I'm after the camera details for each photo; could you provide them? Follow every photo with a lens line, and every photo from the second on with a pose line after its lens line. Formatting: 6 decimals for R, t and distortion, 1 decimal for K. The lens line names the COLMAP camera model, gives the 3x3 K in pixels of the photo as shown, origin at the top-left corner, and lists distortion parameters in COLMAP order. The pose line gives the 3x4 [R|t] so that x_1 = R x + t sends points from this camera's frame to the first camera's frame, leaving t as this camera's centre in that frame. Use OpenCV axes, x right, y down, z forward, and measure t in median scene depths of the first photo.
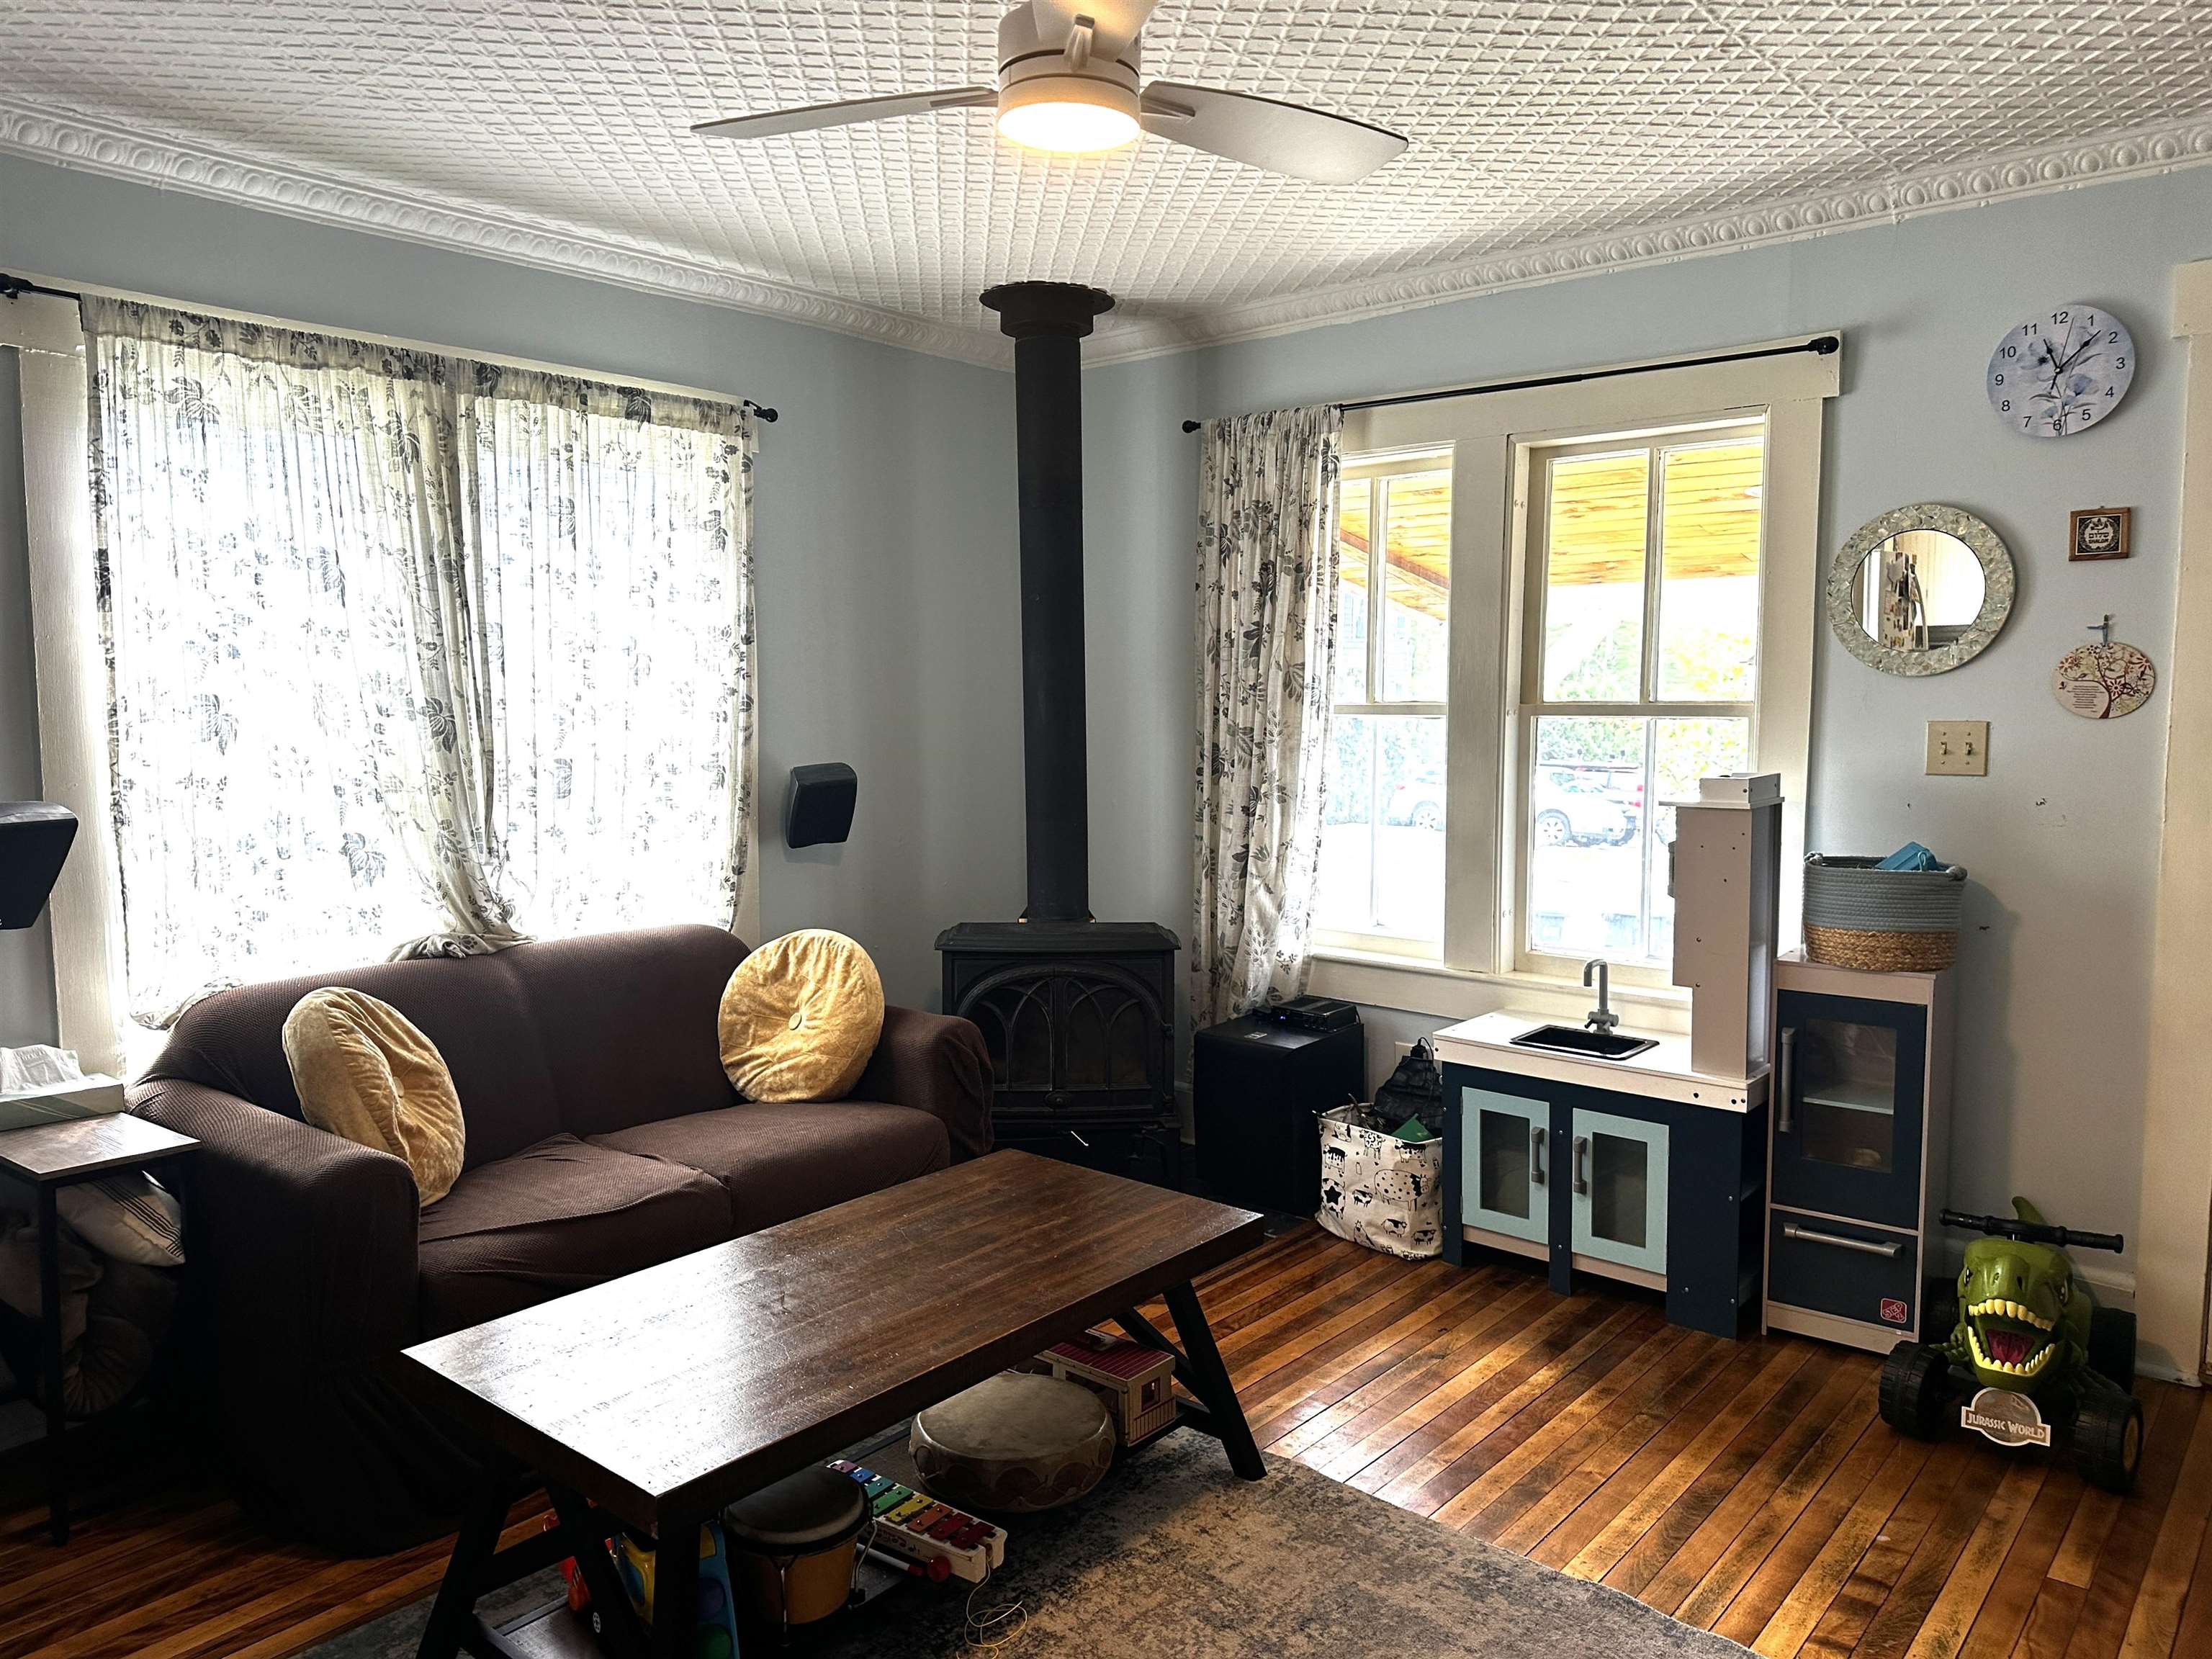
lens RADIAL K [[1570.2, 0, 1102.9], [0, 1570.2, 834.9], [0, 0, 1]] dist [0.033103, -0.007438]
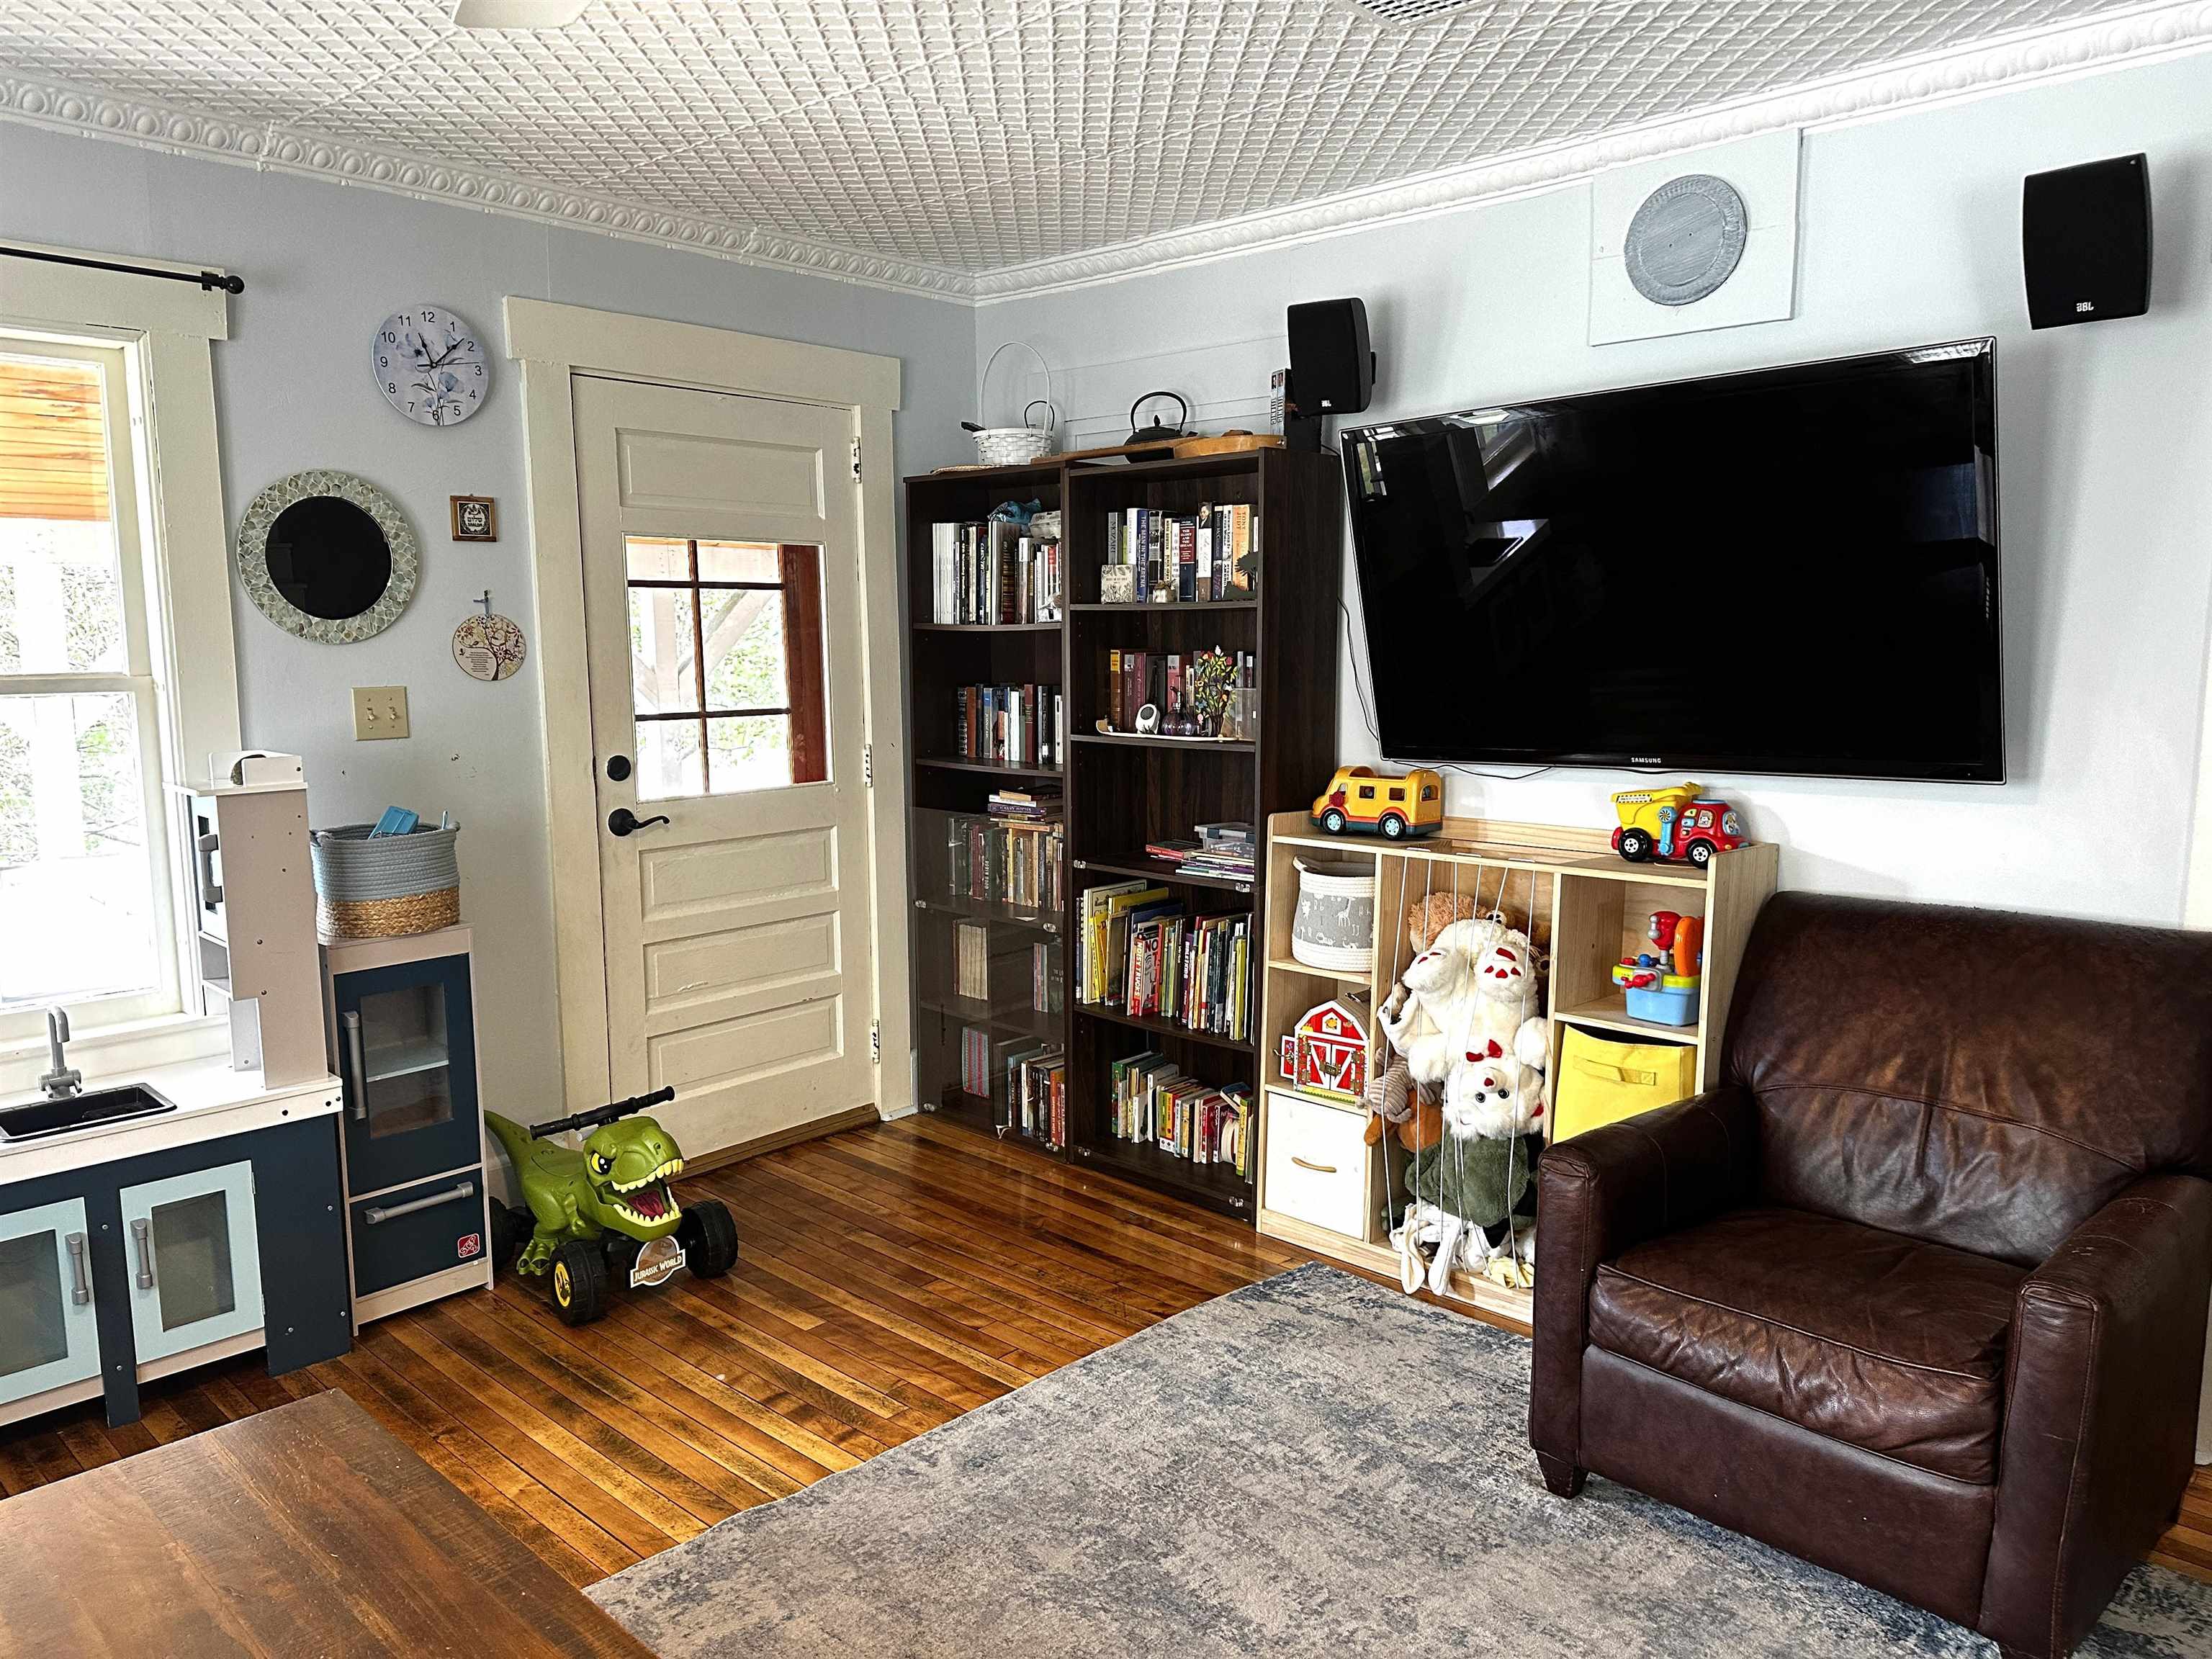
lens RADIAL K [[1570.2, 0, 1102.5], [0, 1570.2, 830.6], [0, 0, 1]] dist [0.033103, -0.007438]
pose [[0.065091, -0.126623, 0.989813, -0.489785], [0.097709, 0.987959, 0.119961, -0.059489], [-0.993084, 0.088905, 0.076679, 0.480329]]
